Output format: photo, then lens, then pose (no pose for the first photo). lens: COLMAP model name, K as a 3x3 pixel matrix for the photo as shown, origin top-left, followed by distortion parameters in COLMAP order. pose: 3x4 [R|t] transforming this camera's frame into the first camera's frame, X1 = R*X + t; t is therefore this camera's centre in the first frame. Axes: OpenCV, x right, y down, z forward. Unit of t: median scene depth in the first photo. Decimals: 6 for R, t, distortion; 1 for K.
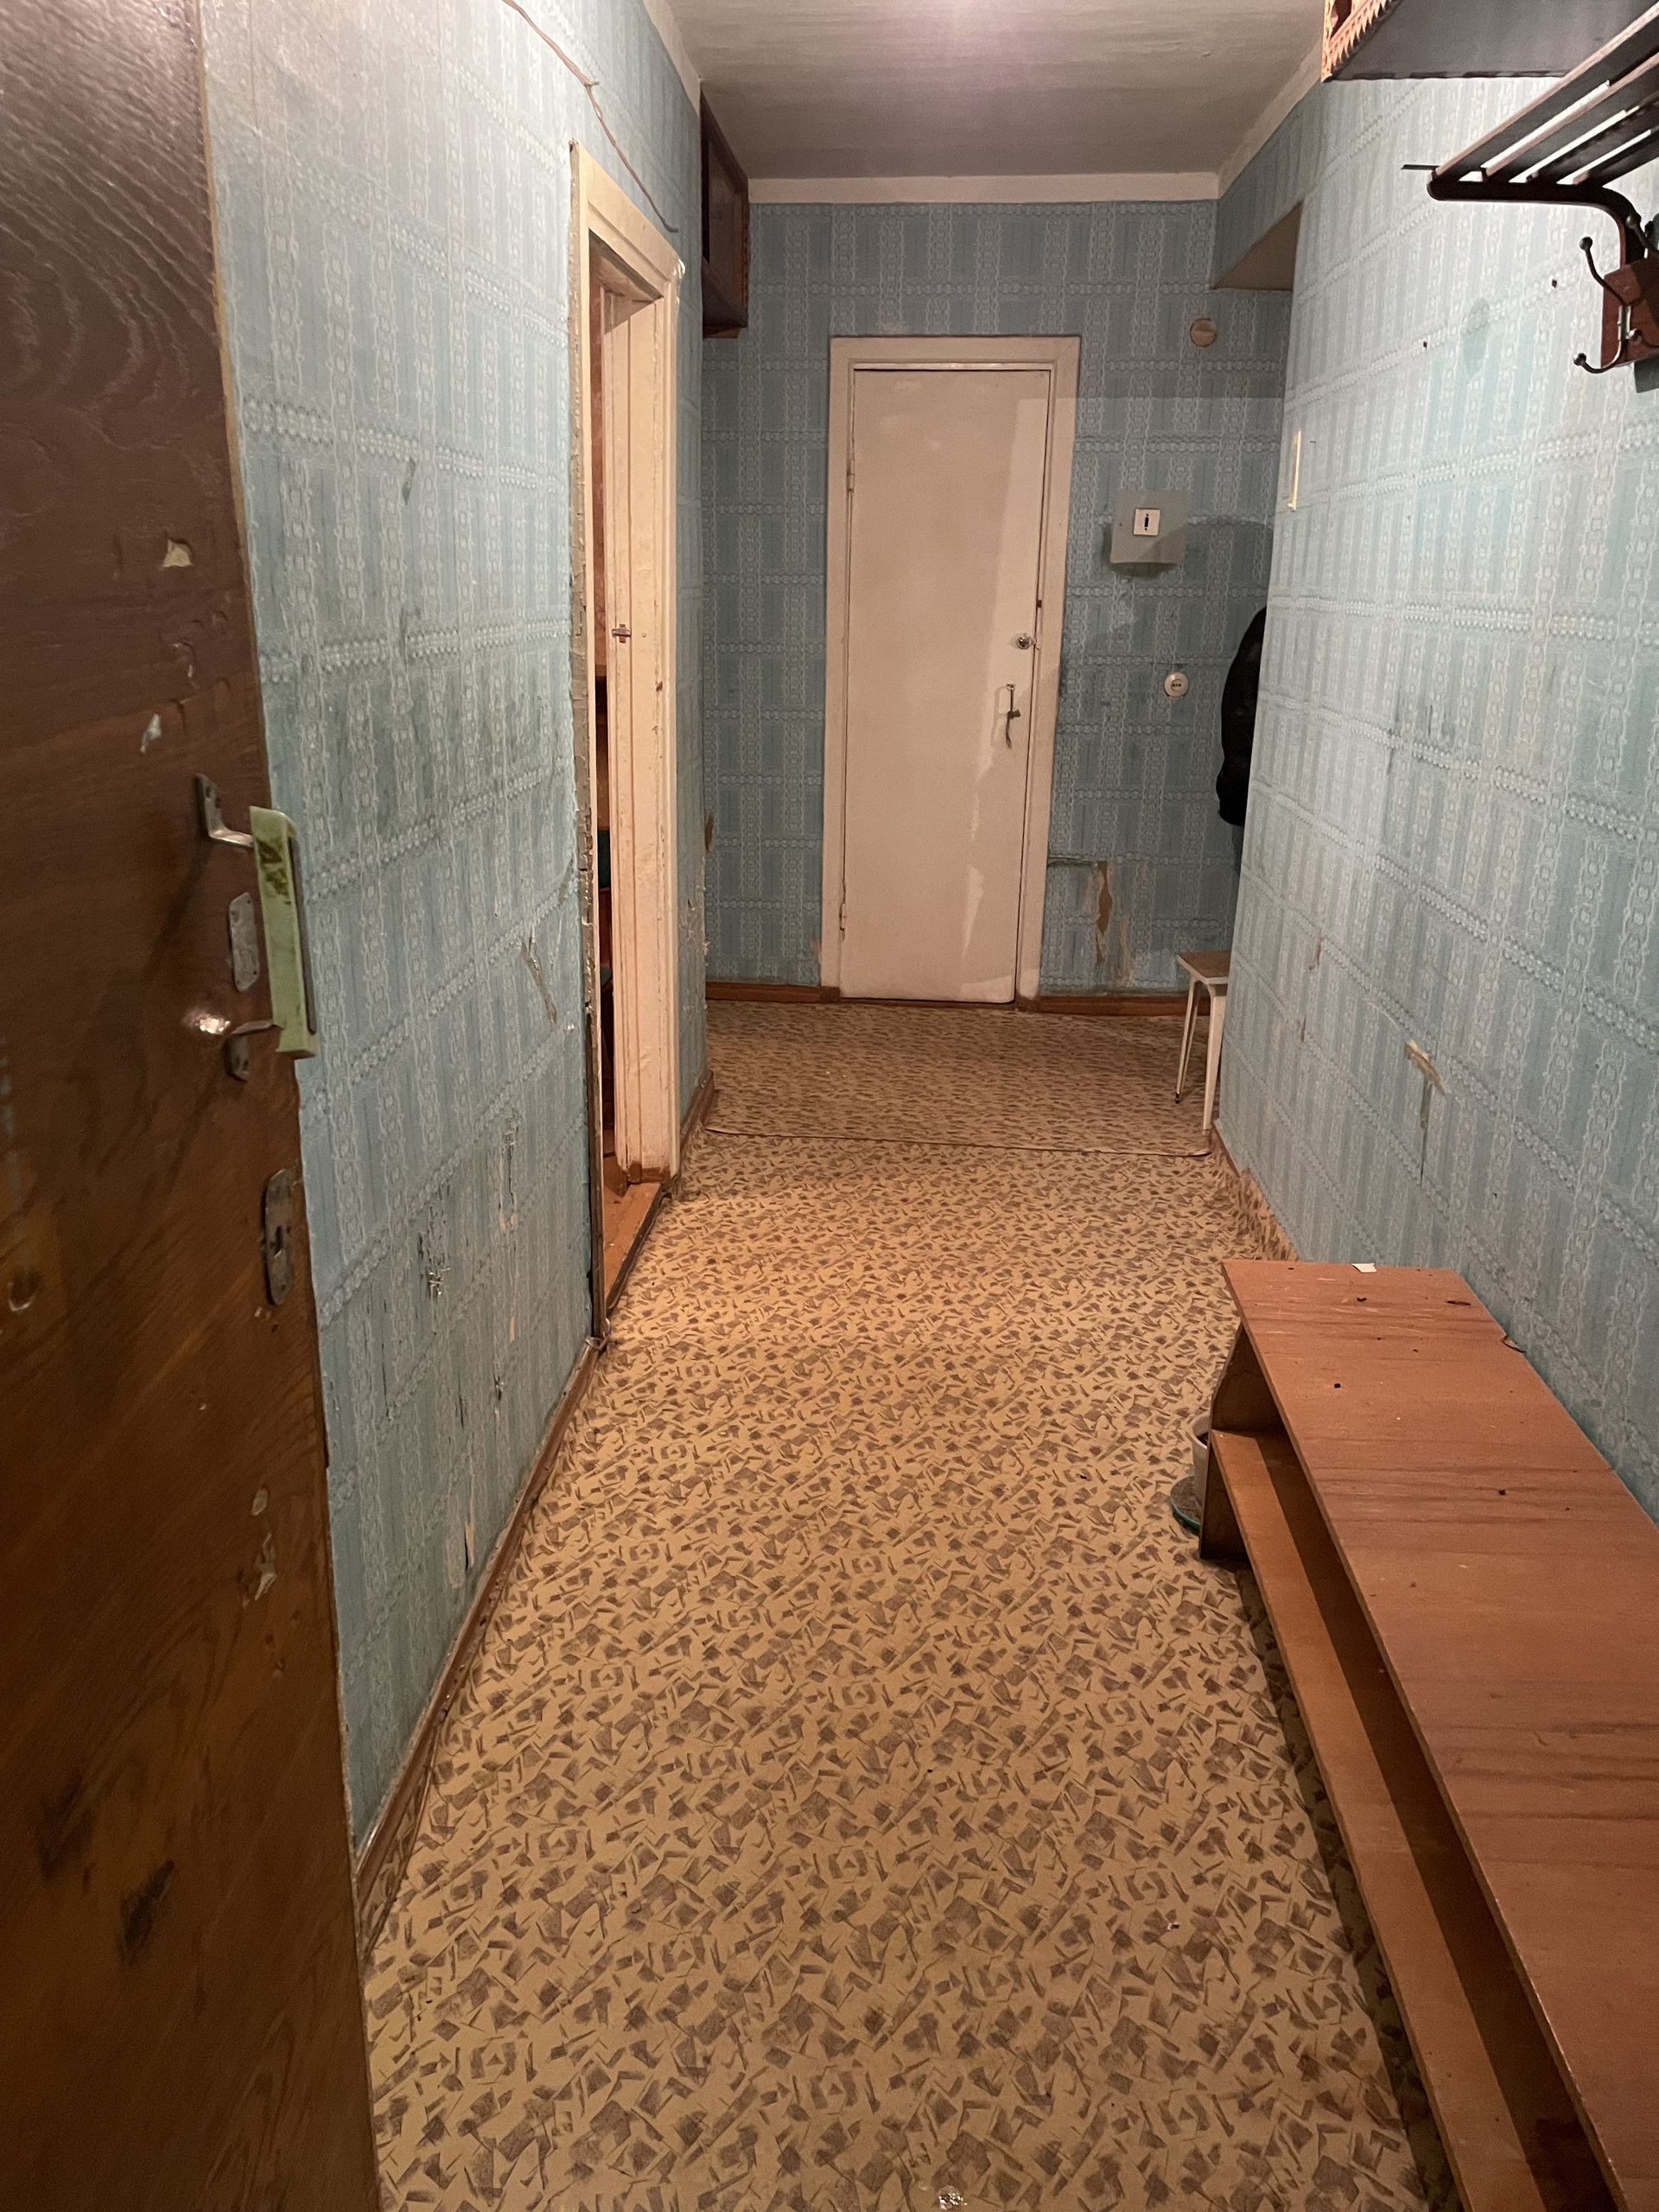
lens RADIAL K [[1684.5, 0, 814.8], [0, 1684.5, 1096.6], [0, 0, 1]] dist [0.097200, -0.118855]
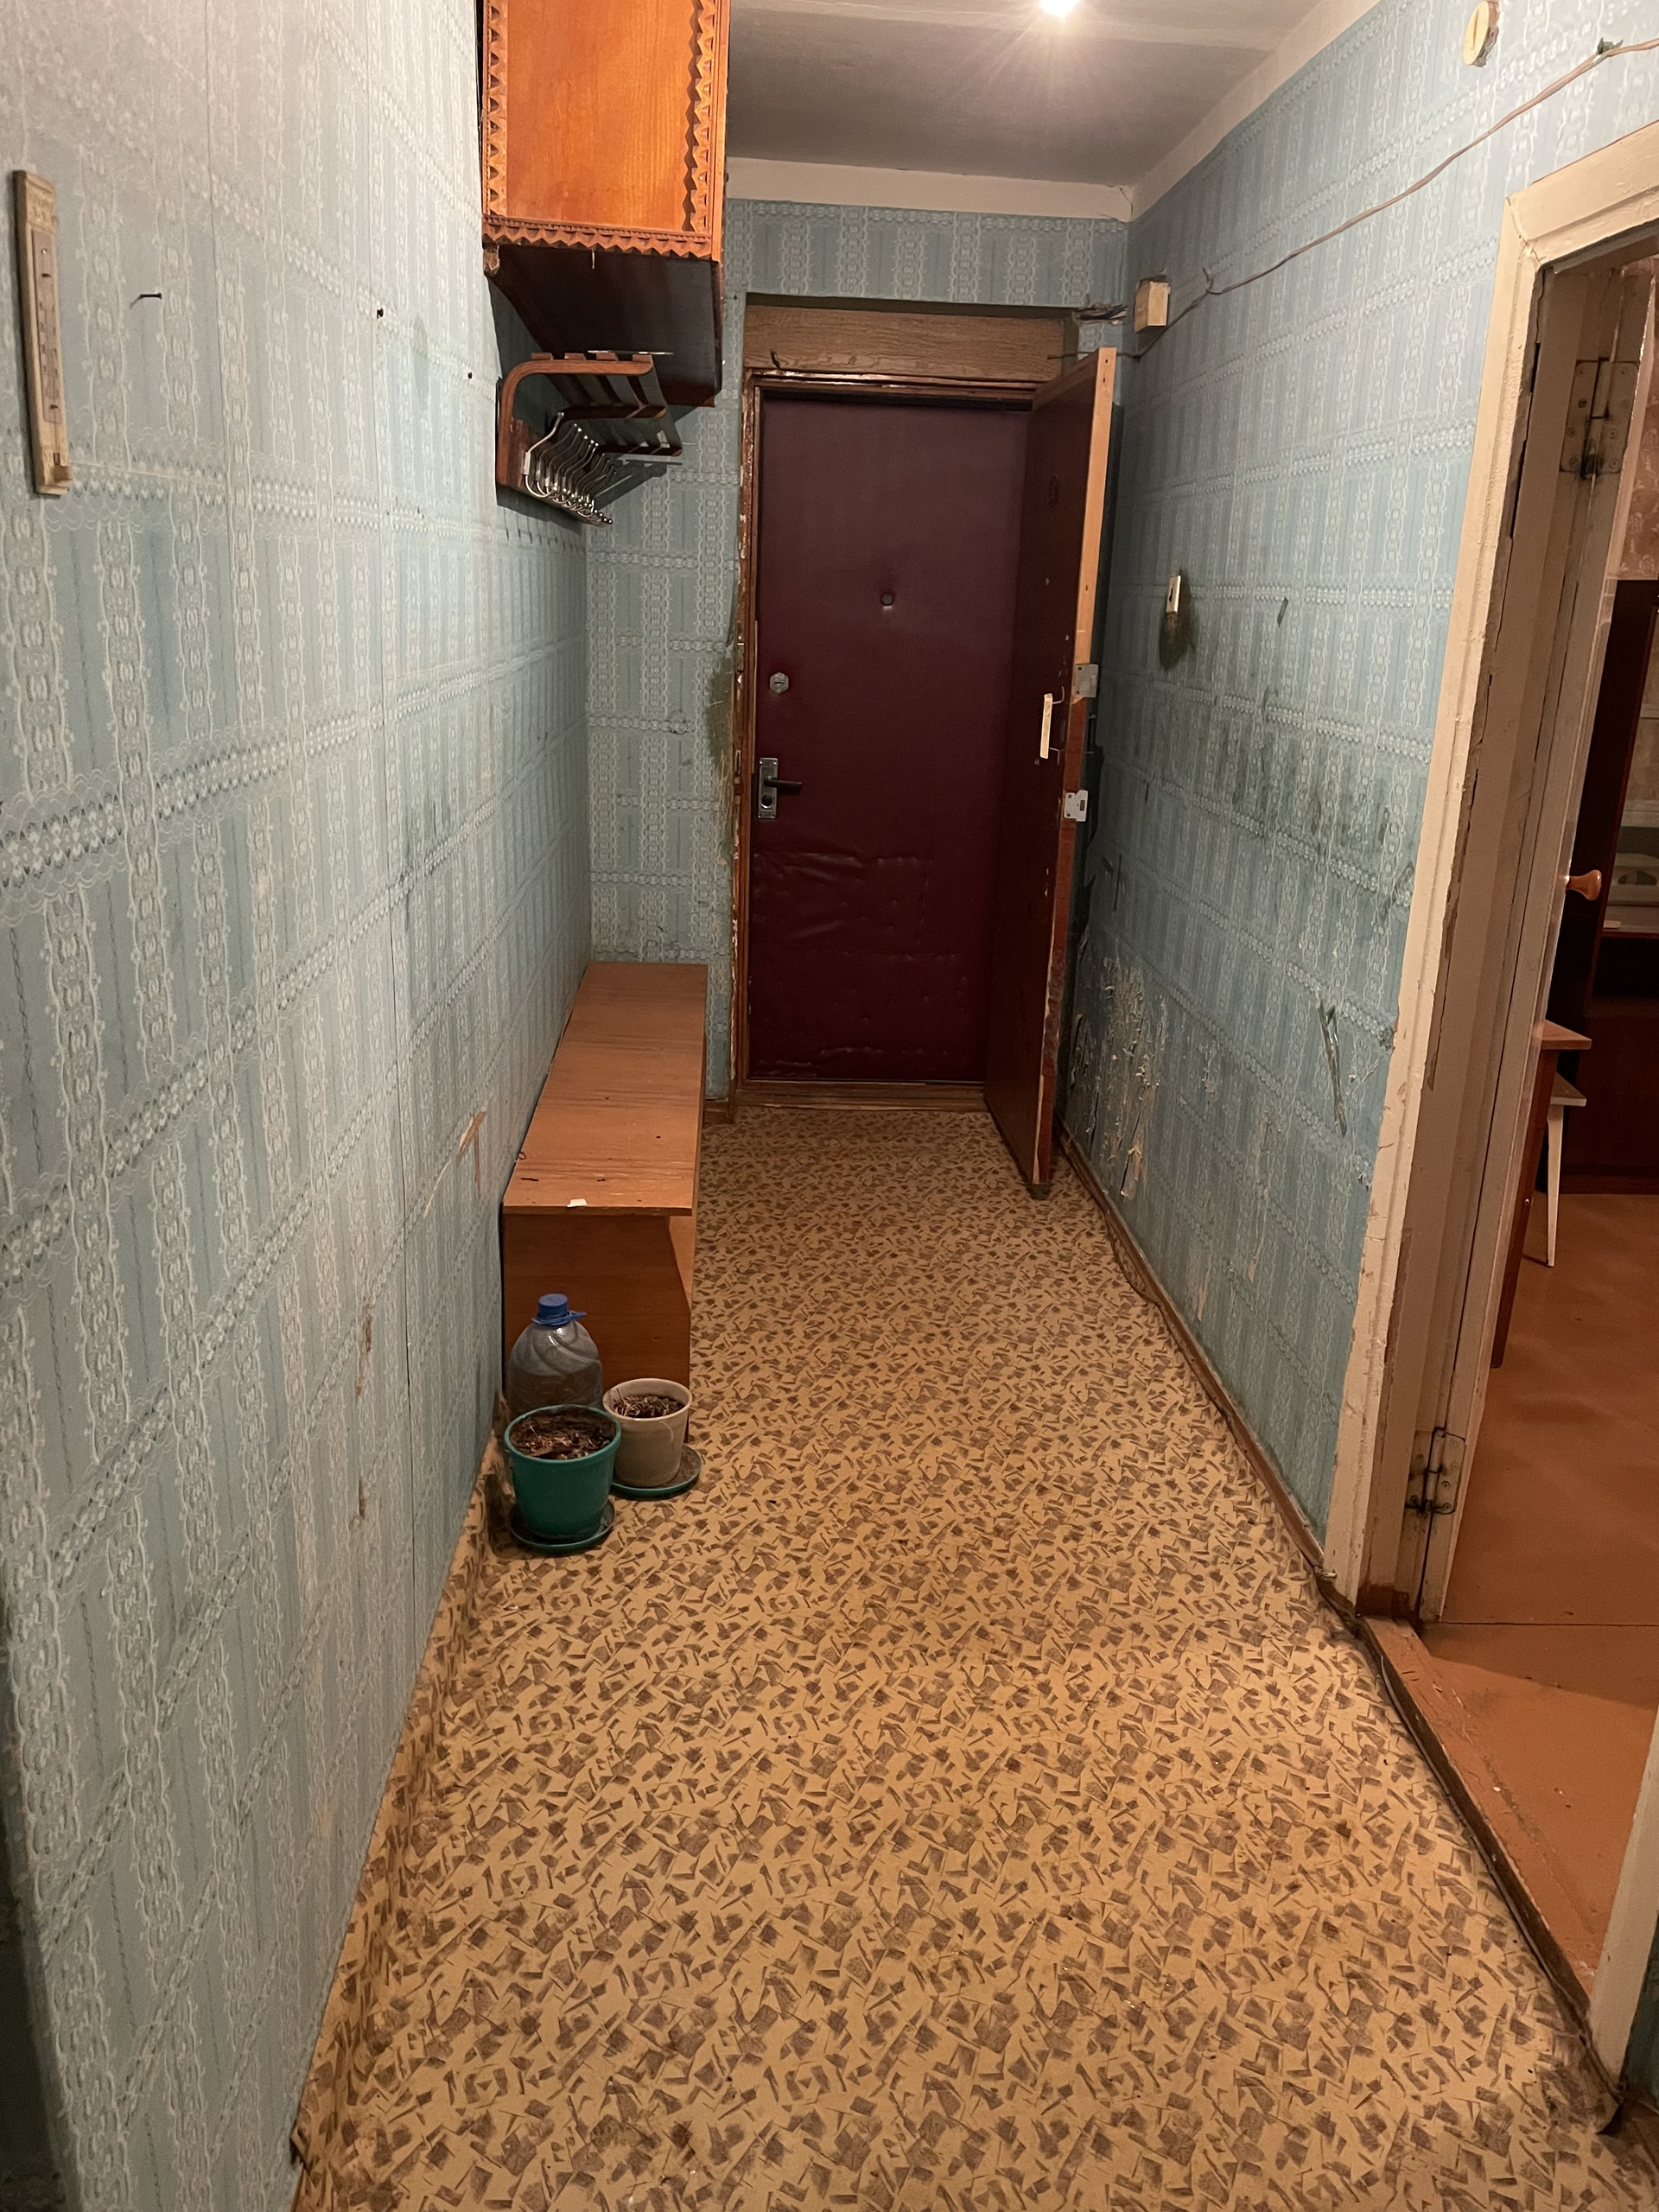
lens RADIAL K [[1631.2, 0, 829.5], [0, 1631.2, 1106.0], [0, 0, 1]] dist [0.091342, -0.095532]
pose [[-0.991502, -0.018372, -0.128787, 0.248039], [-0.088865, 0.818657, 0.567366, -0.533631], [0.095008, 0.573989, -0.813332, 1.614214]]
